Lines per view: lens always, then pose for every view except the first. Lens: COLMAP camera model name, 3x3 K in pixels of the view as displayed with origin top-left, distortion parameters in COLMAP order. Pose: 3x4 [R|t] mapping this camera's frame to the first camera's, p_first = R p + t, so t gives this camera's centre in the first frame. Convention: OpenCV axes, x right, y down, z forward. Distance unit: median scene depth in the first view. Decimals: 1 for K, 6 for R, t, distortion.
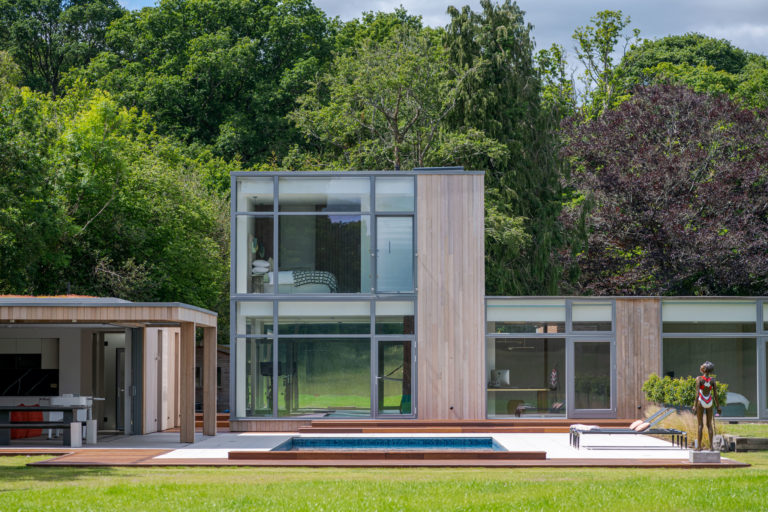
lens RADIAL K [[2252.0, 0, 384.0], [0, 2252.0, 256.0], [0, 0, 1]] dist [-0.038011, -0.961449]
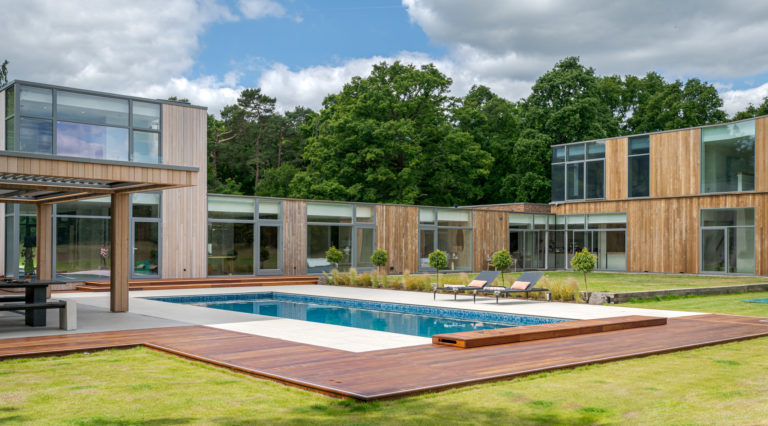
lens RADIAL K [[734.8, 0, 383.1], [0, 734.8, 245.0], [0, 0, 1]] dist [0.036369, -0.000647]
pose [[0.754361, 0.006981, 0.656422, -0.182745], [-0.037620, 0.998760, 0.032613, 0.031417], [-0.655381, -0.049297, 0.753688, 0.562227]]
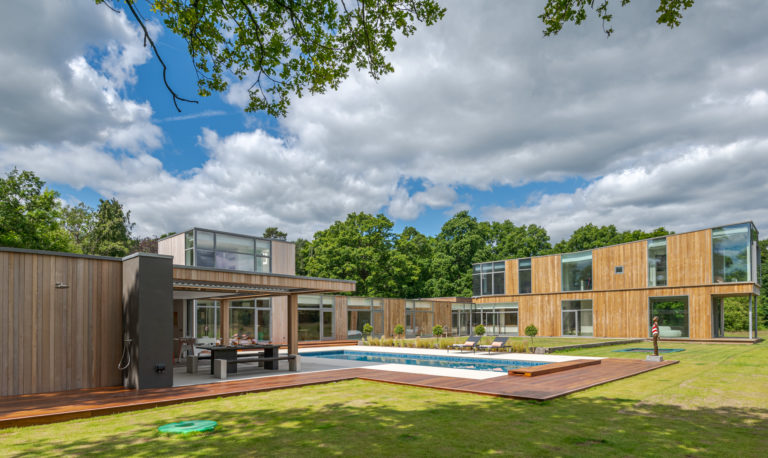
lens RADIAL K [[447.6, 0, 371.1], [0, 447.6, 320.6], [0, 0, 1]] dist [0.026172, -0.019721]
pose [[0.695449, 0.001540, 0.718574, -0.254037], [-0.031097, 0.999125, 0.027956, 0.031971], [-0.717903, -0.041787, 0.694888, 0.592255]]
